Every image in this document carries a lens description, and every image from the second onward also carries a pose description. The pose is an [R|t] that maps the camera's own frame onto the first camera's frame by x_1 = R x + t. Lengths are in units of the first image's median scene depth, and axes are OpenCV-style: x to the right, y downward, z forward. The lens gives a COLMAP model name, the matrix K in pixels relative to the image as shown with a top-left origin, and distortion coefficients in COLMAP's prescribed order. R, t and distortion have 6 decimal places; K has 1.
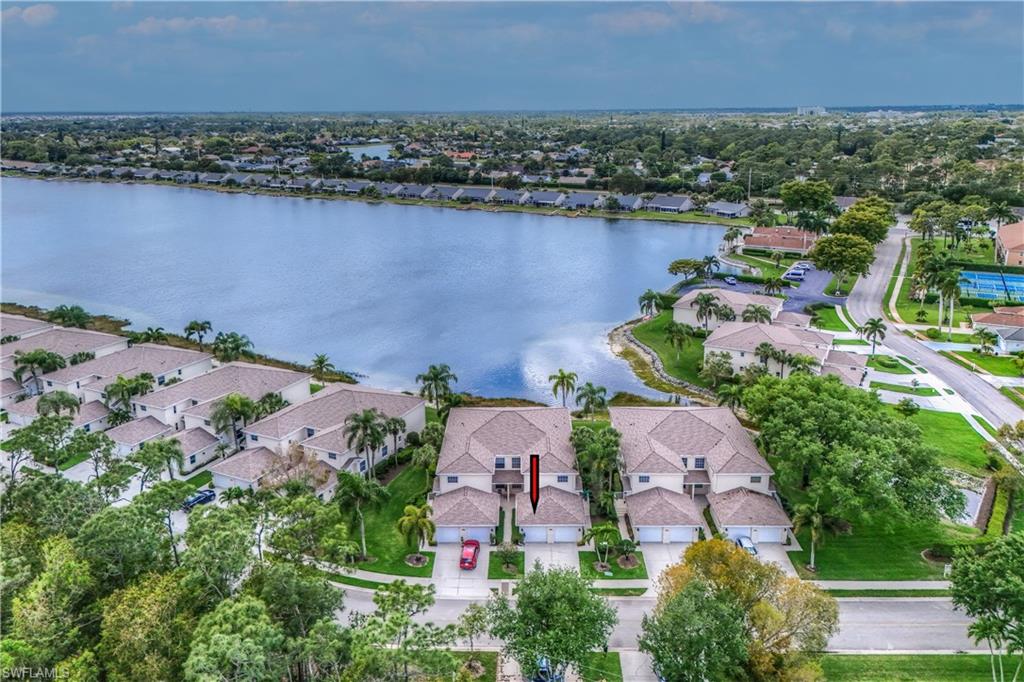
lens RADIAL K [[747.6, 0, 513.8], [0, 747.6, 339.5], [0, 0, 1]] dist [0.078016, -0.061823]
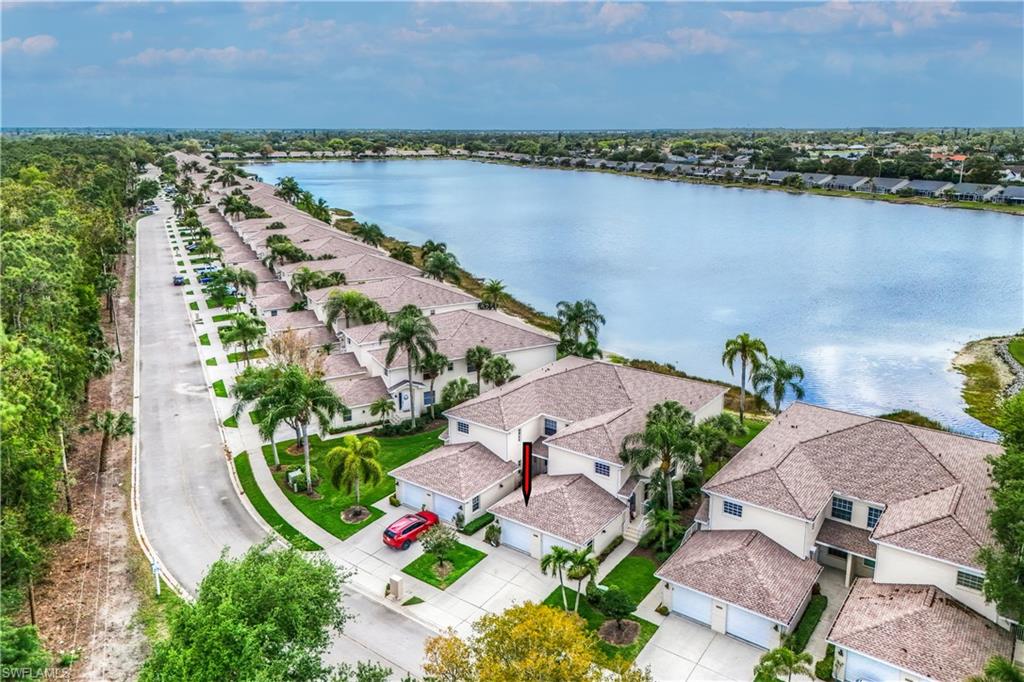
lens RADIAL K [[747.6, 0, 513.8], [0, 747.6, 339.5], [0, 0, 1]] dist [0.078016, -0.061823]
pose [[0.811686, 0.167935, -0.559432, 0.275120], [-0.181137, 0.982929, 0.032250, 0.064377], [0.555298, 0.075157, 0.828249, 0.378070]]
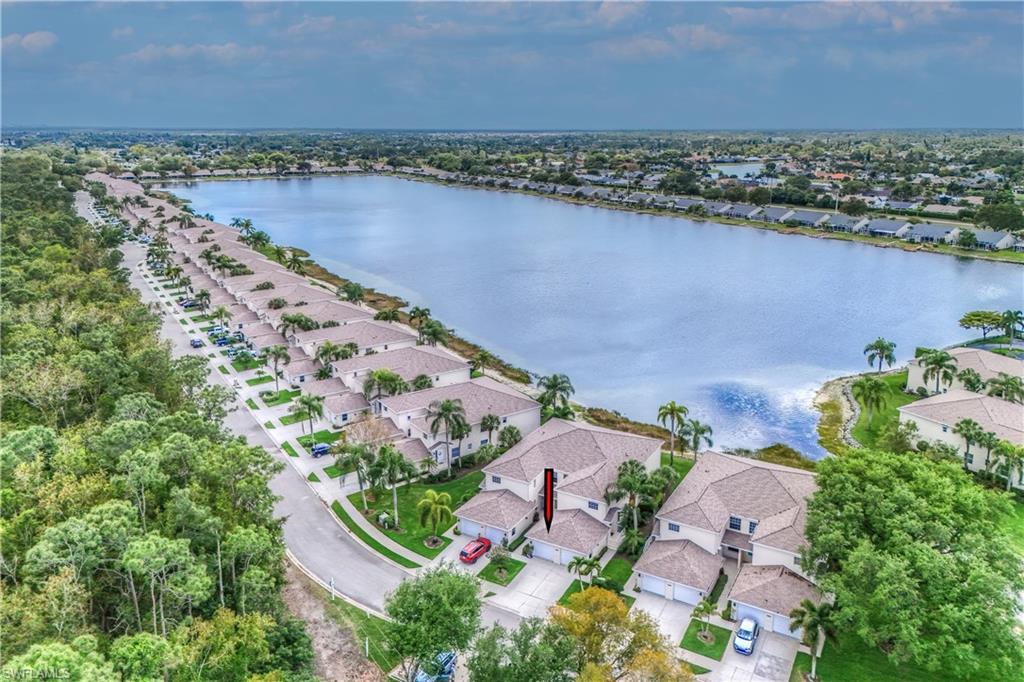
lens RADIAL K [[747.6, 0, 513.8], [0, 747.6, 339.5], [0, 0, 1]] dist [0.078016, -0.061823]
pose [[0.872965, 0.143148, -0.466306, 0.334750], [-0.153176, 0.988060, 0.016559, -0.023022], [0.463109, 0.056971, 0.884468, 0.063661]]
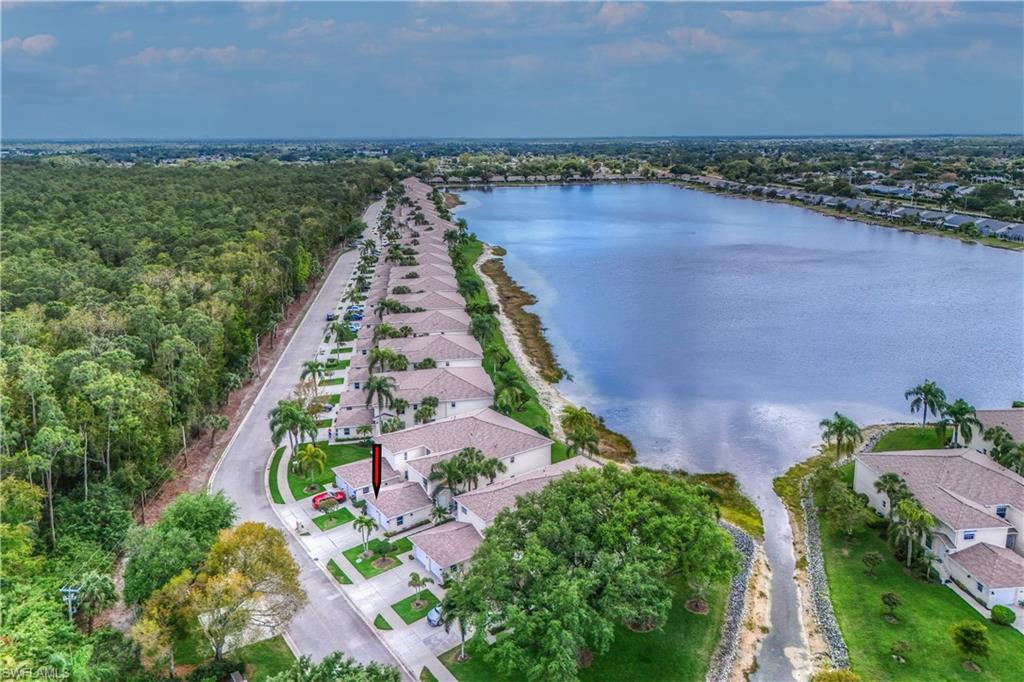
lens RADIAL K [[747.6, 0, 513.8], [0, 747.6, 339.5], [0, 0, 1]] dist [0.078016, -0.061823]
pose [[0.590380, 0.219825, -0.776613, 0.782842], [-0.240704, 0.966365, 0.090553, -0.116679], [0.770398, 0.133473, 0.623436, 0.334181]]
